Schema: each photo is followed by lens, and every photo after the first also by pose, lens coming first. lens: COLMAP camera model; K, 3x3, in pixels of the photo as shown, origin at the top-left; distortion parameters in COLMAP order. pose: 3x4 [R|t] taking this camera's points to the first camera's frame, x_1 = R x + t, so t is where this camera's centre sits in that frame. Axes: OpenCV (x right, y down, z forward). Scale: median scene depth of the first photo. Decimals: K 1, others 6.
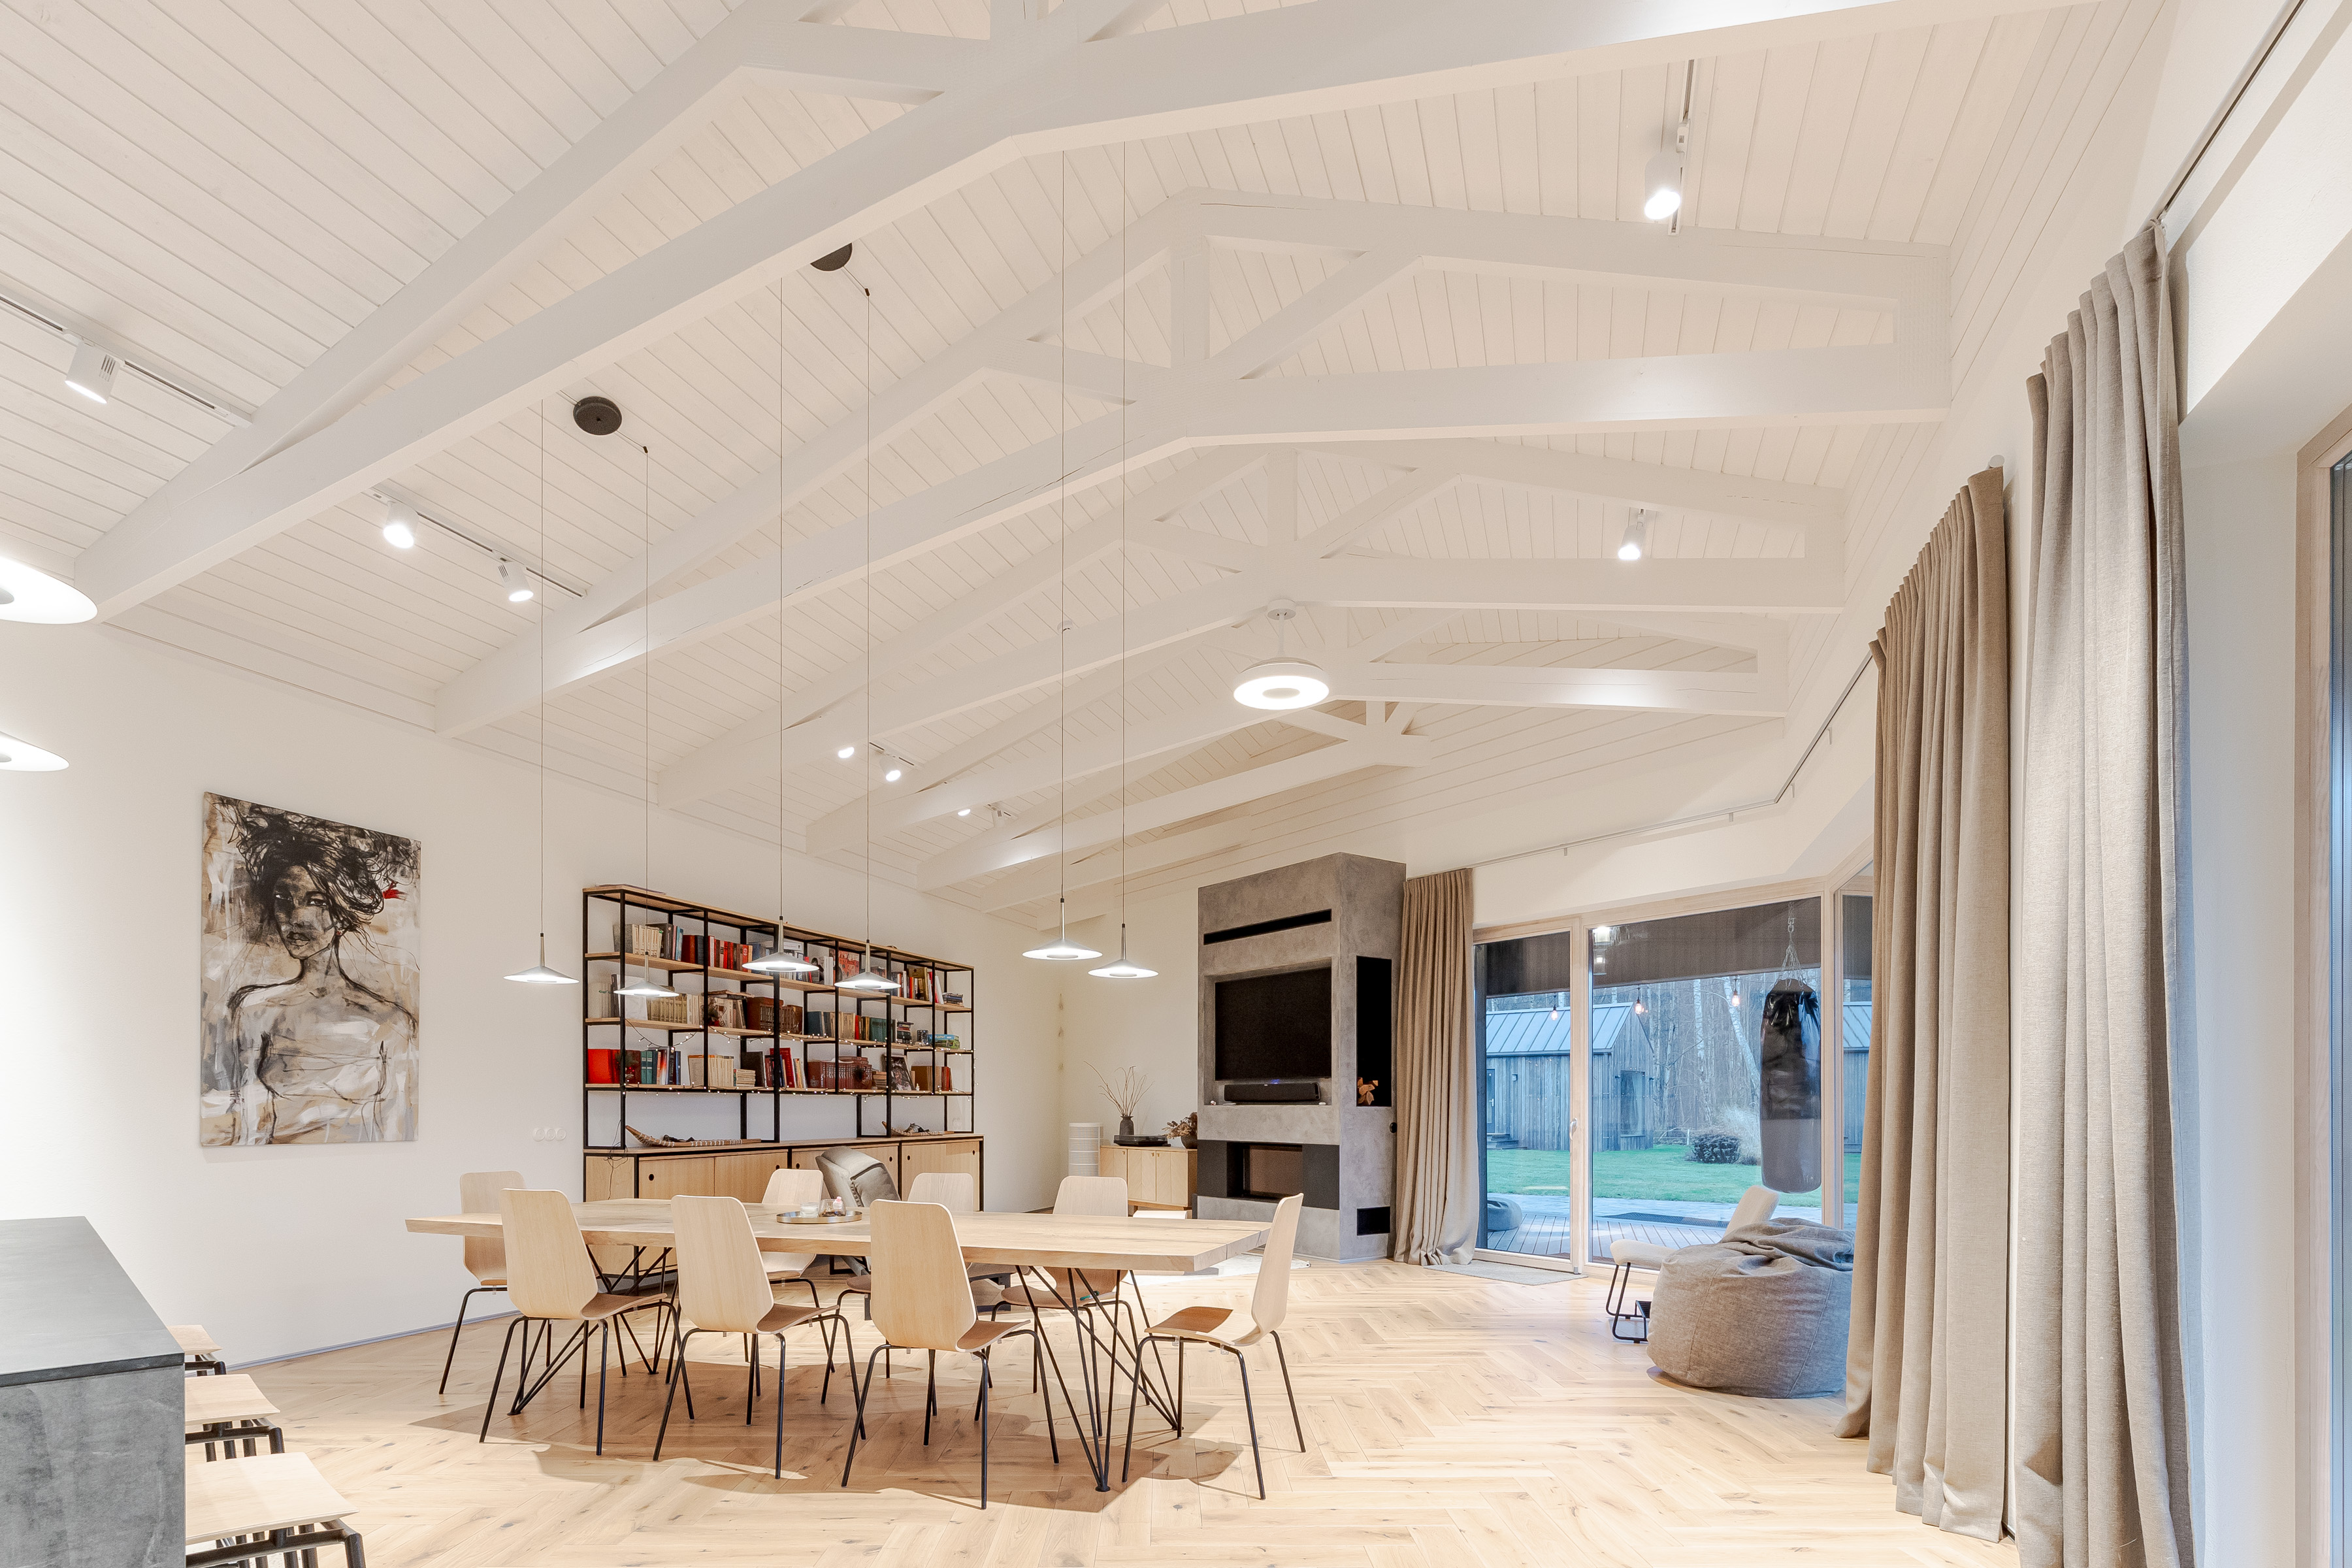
lens RADIAL K [[1126.2, 0, 1153.7], [0, 1126.2, 1103.0], [0, 0, 1]] dist [-0.003142, 0.002108]
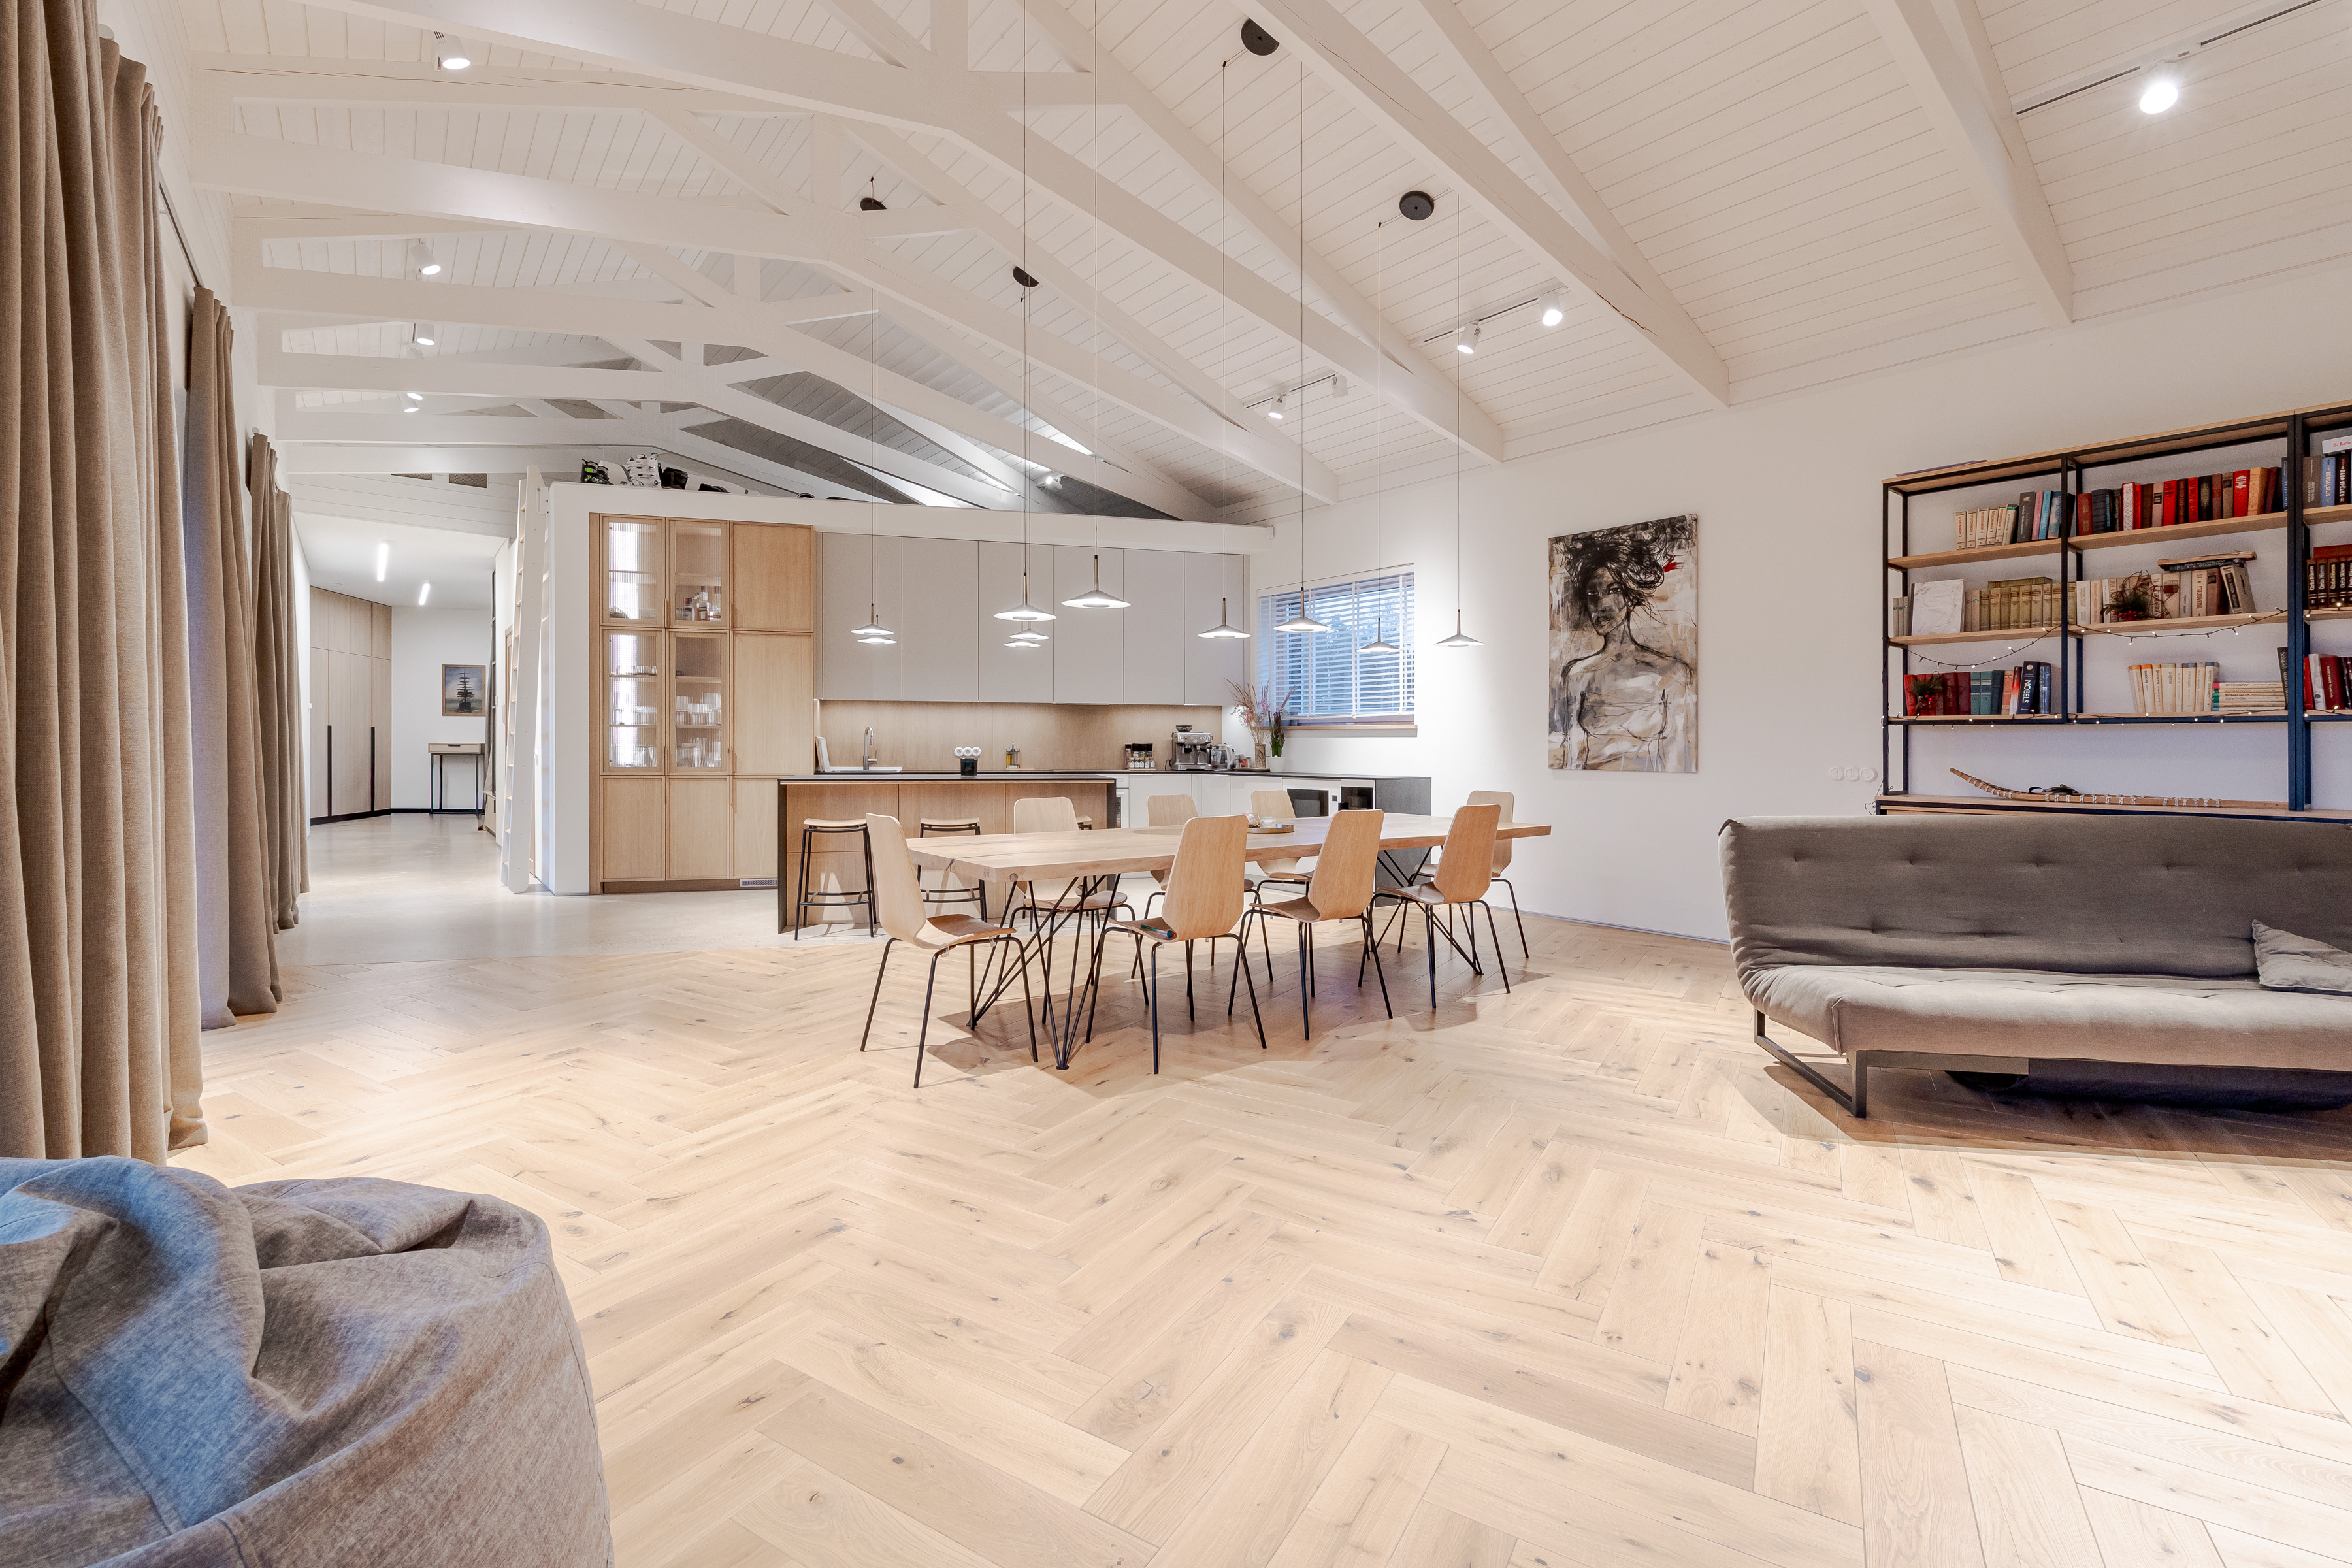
lens RADIAL K [[1008.3, 0, 1199.0], [0, 1008.3, 774.1], [0, 0, 1]] dist [0.000891, -0.000450]
pose [[-0.502904, 0.021306, -0.864080, 0.425335], [-0.004398, 0.999620, 0.027208, 0.007498], [0.864331, 0.017484, -0.502619, 0.917175]]
